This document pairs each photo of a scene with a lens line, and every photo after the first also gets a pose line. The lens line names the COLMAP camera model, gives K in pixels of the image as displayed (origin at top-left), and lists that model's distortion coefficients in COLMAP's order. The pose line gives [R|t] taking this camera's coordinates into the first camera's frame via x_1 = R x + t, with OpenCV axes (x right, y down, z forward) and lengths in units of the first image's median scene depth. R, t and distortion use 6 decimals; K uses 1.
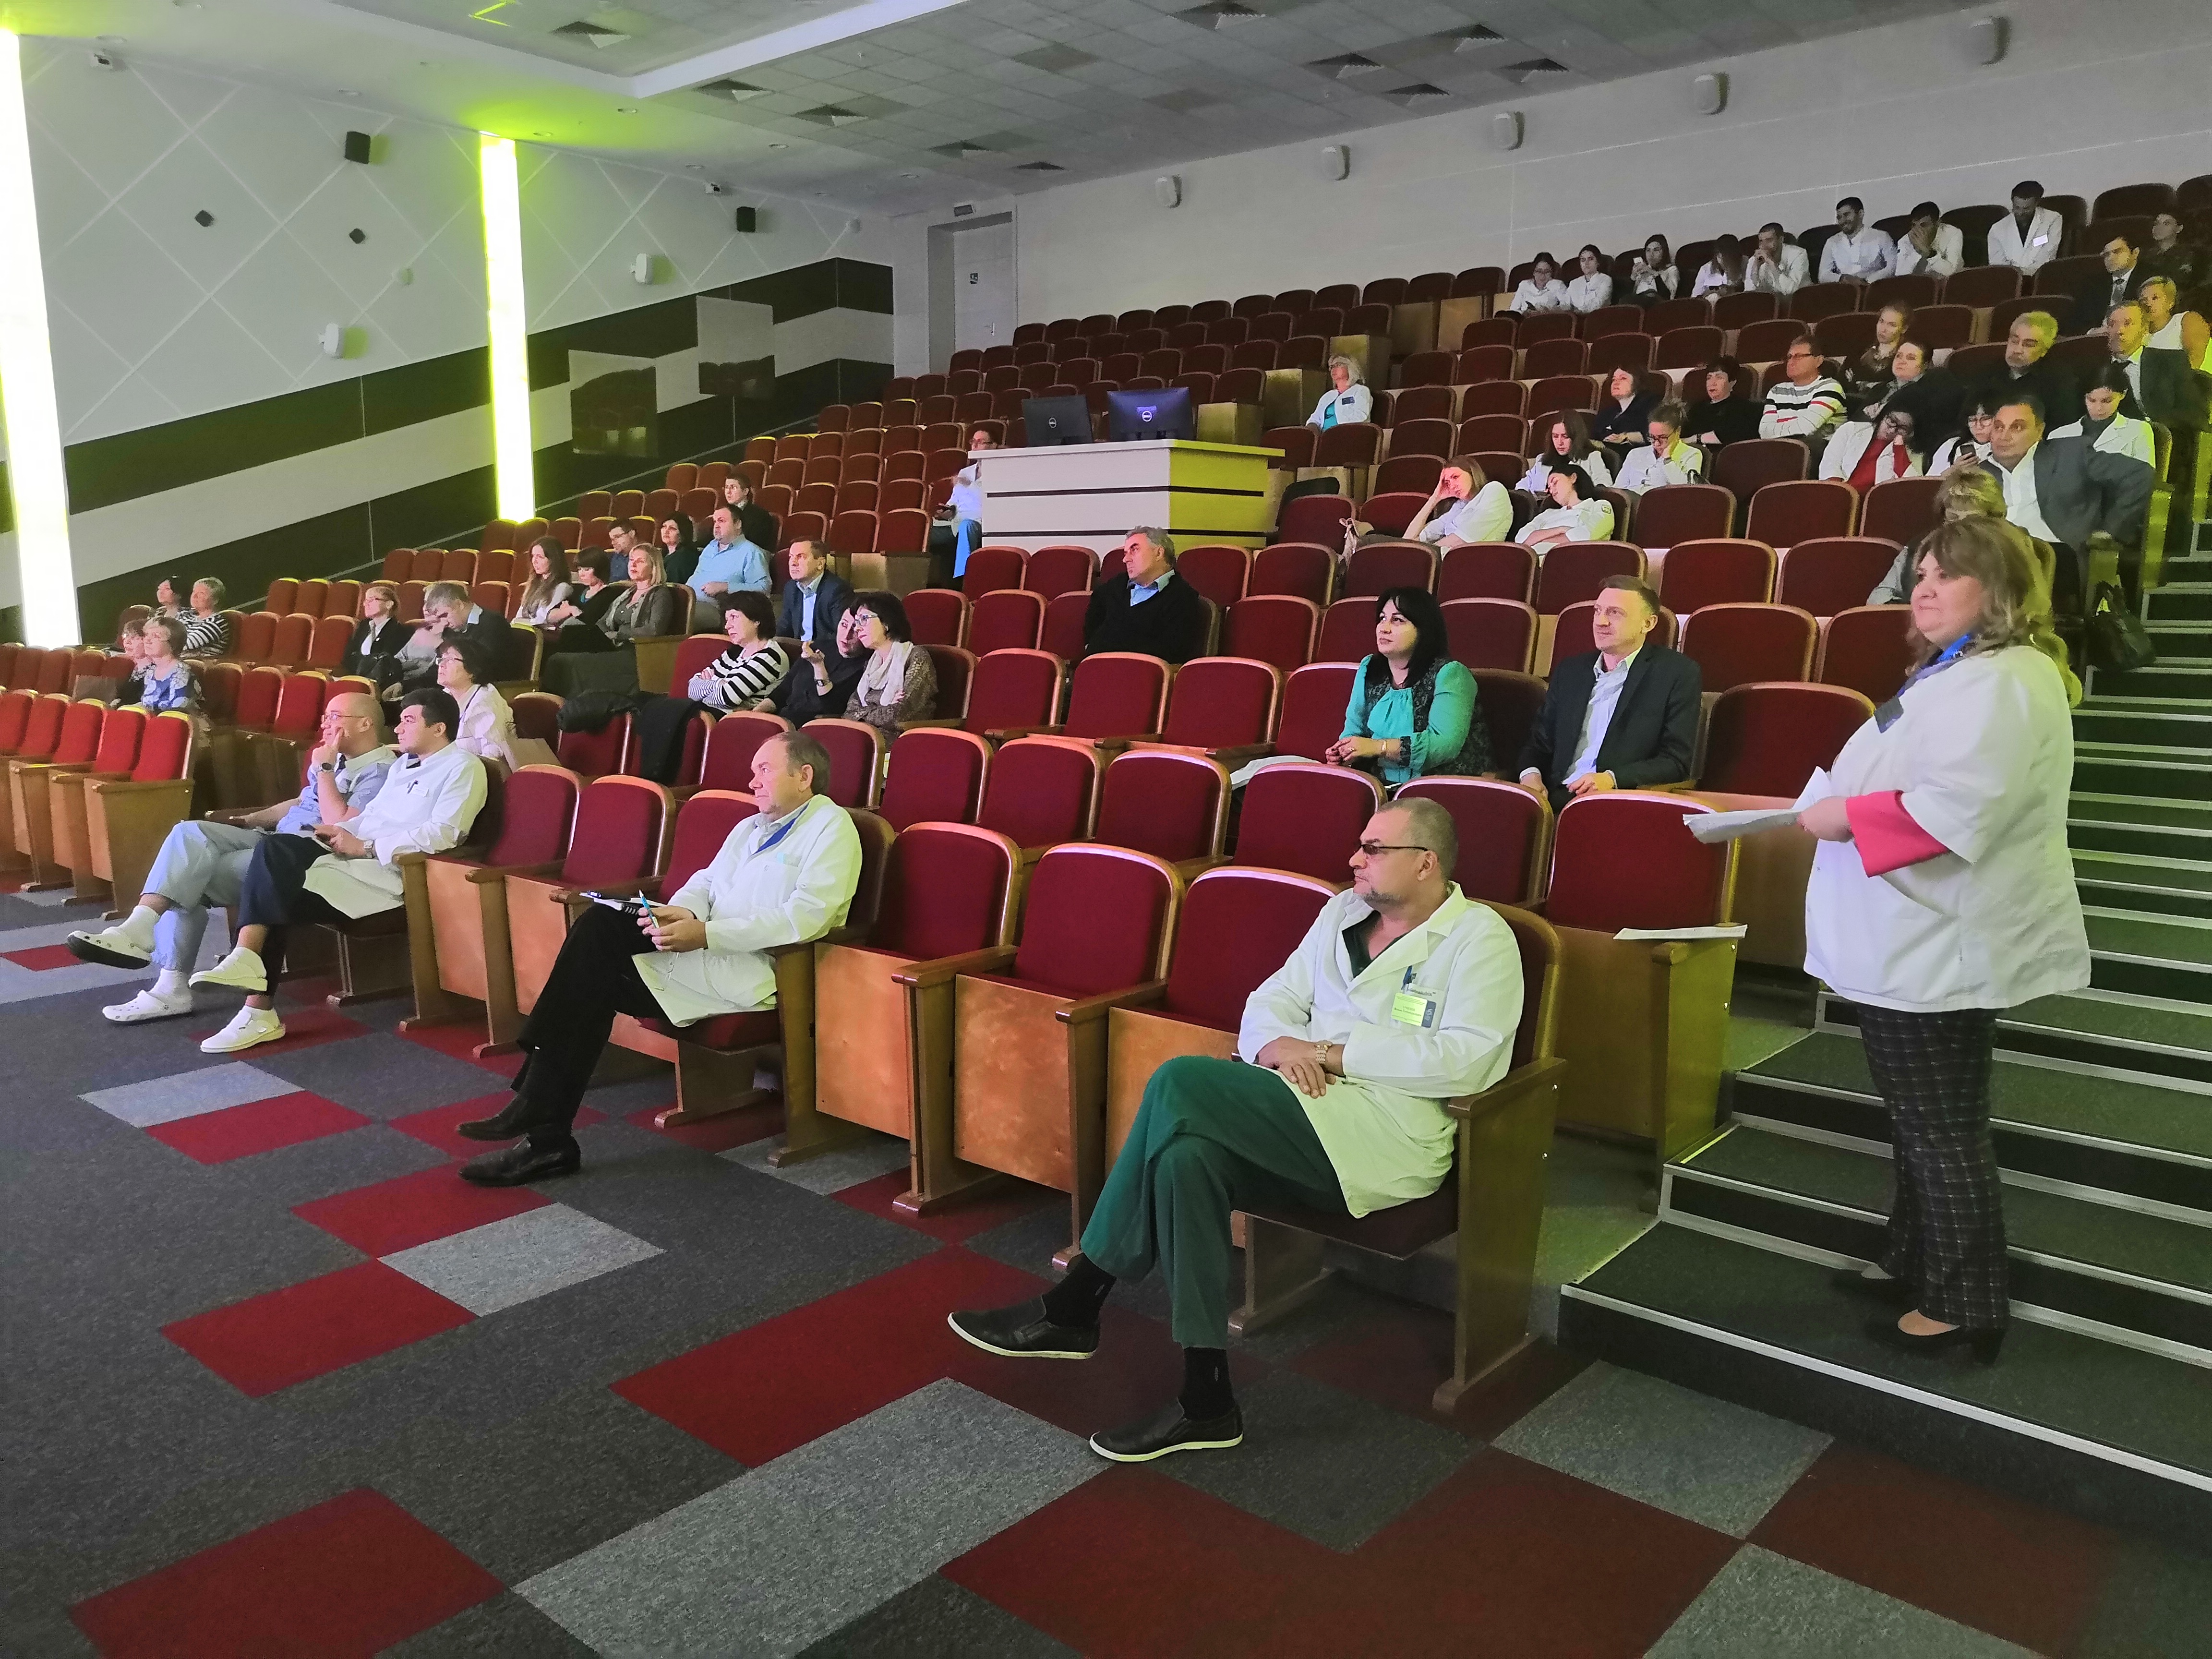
lens RADIAL K [[1736.8, 0, 1106.0], [0, 1736.8, 829.5], [0, 0, 1]] dist [0.006023, 0.043287]
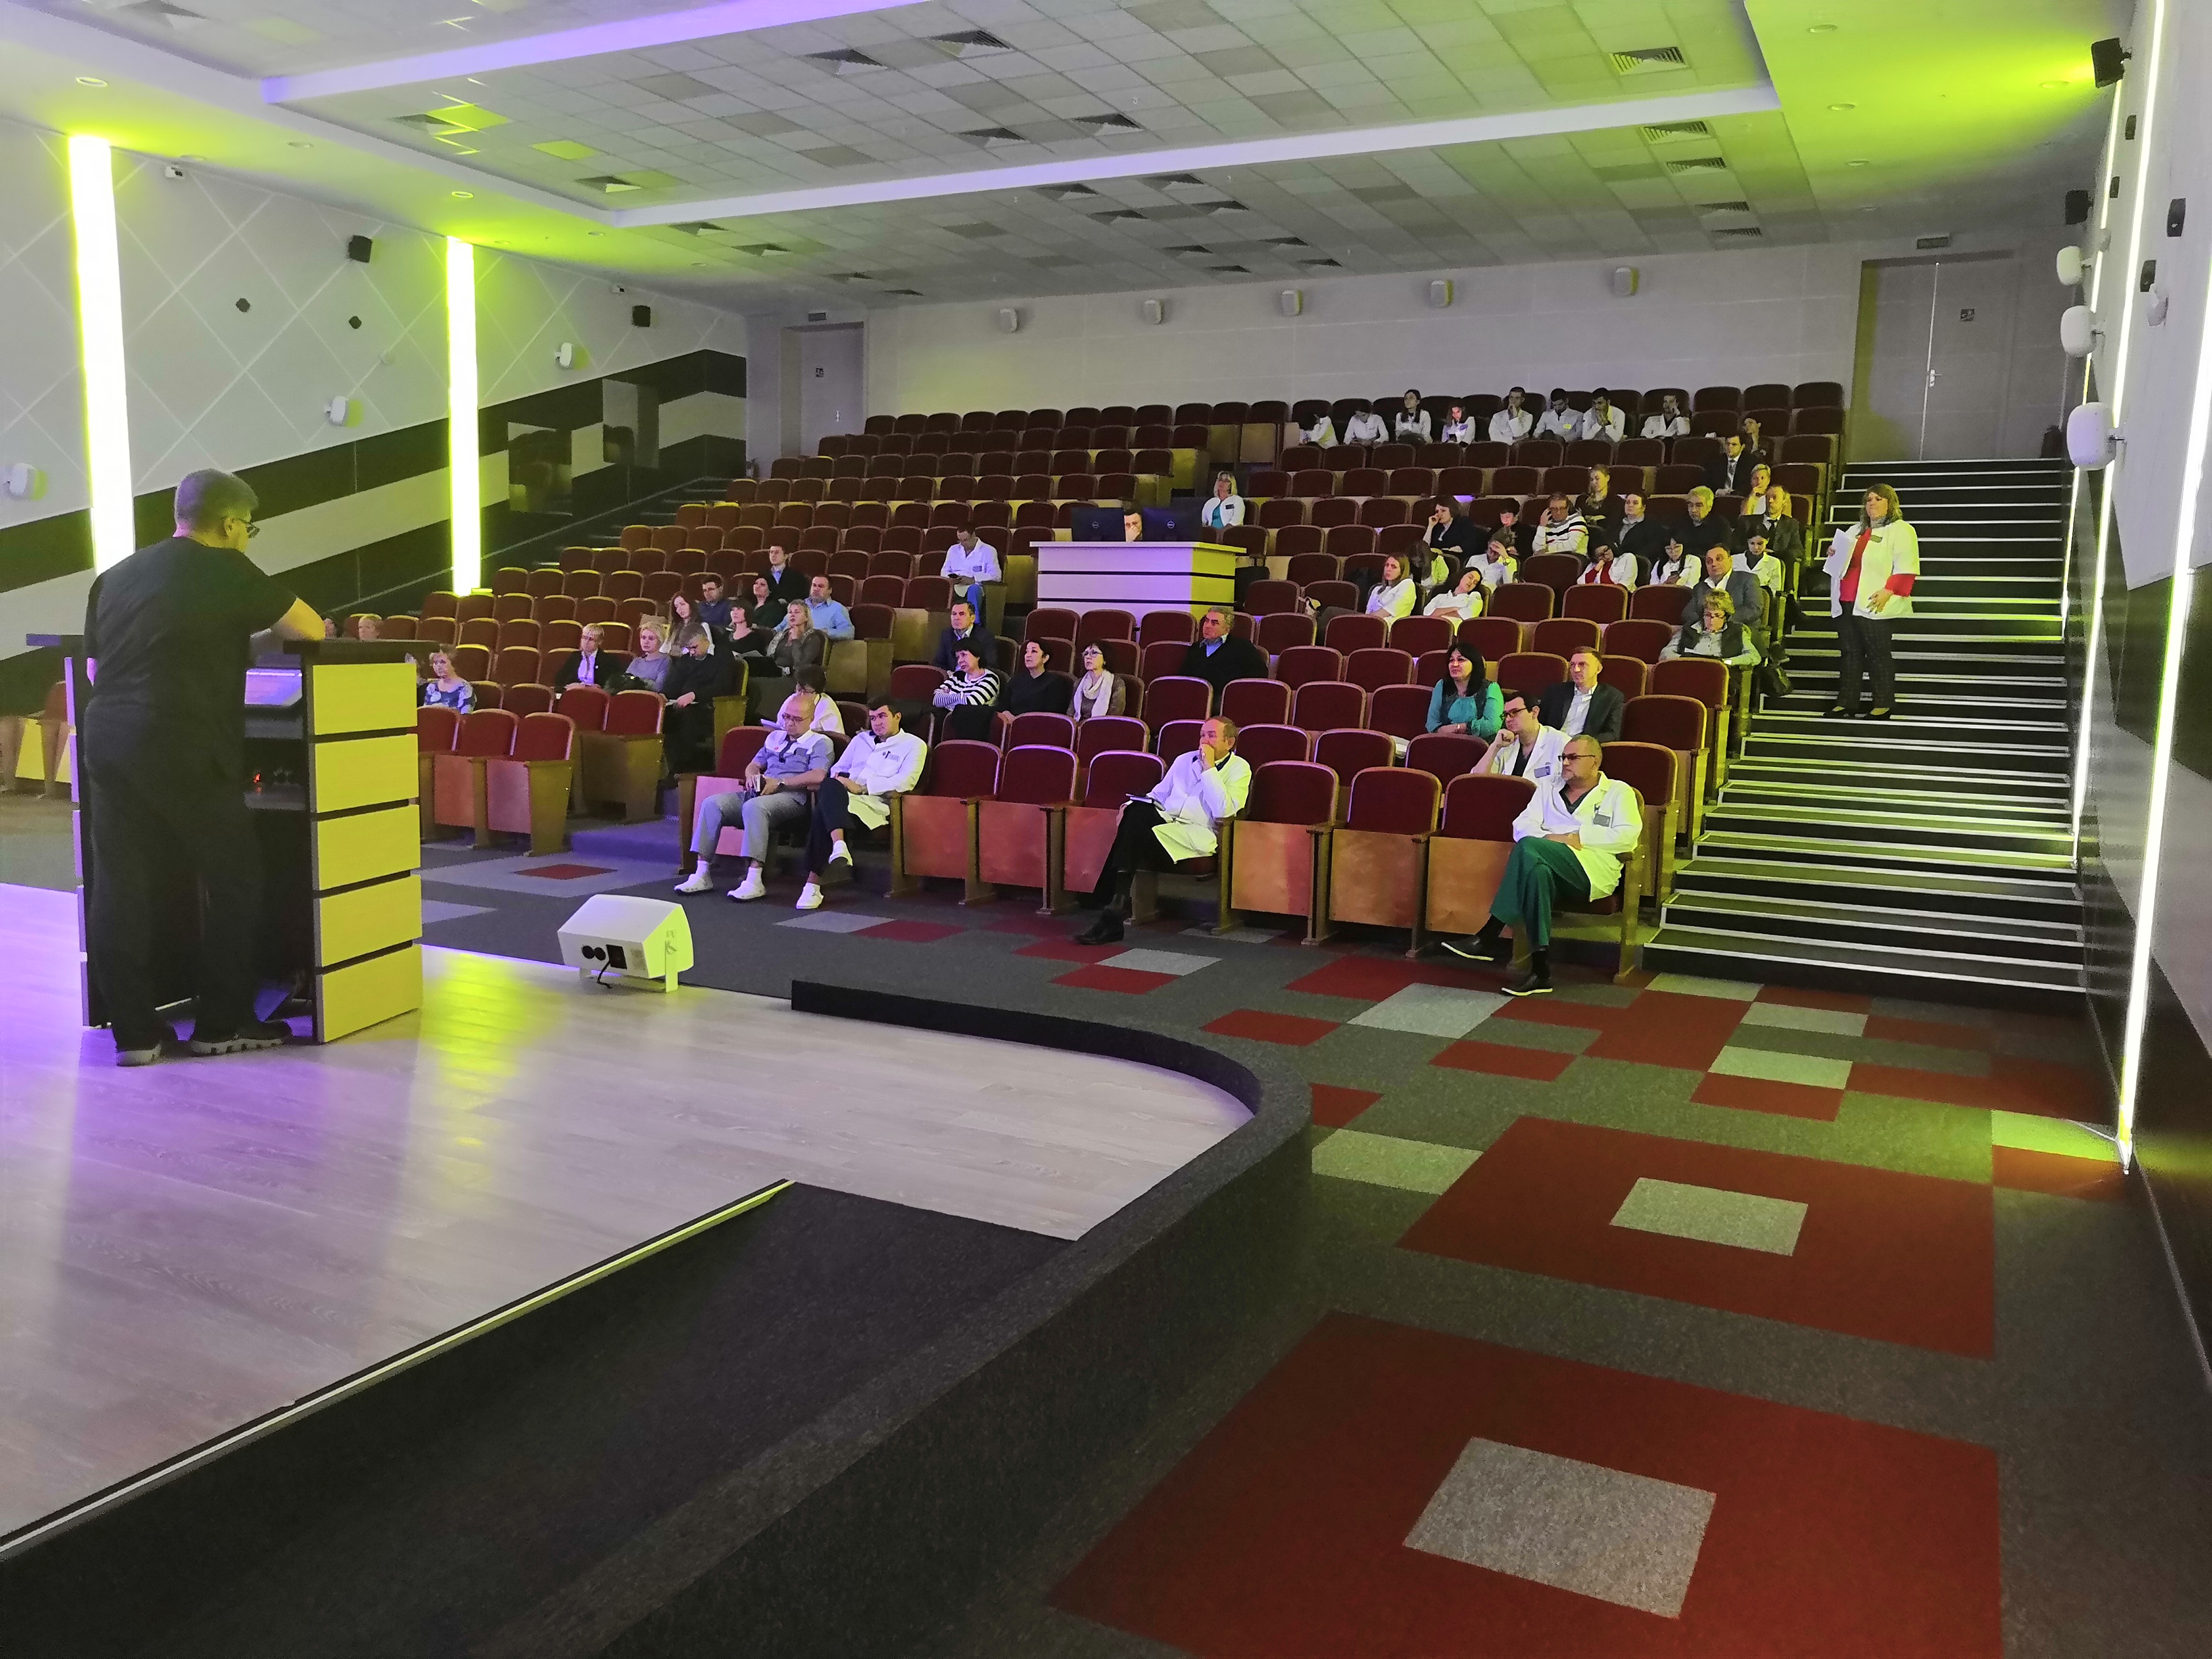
lens RADIAL K [[1736.8, 0, 1106.0], [0, 1736.8, 829.5], [0, 0, 1]] dist [0.006023, 0.043287]
pose [[0.971782, -0.003944, 0.235848, -0.226599], [0.010597, 0.999581, -0.026950, 0.037308], [-0.235643, 0.028689, 0.971416, -0.252176]]
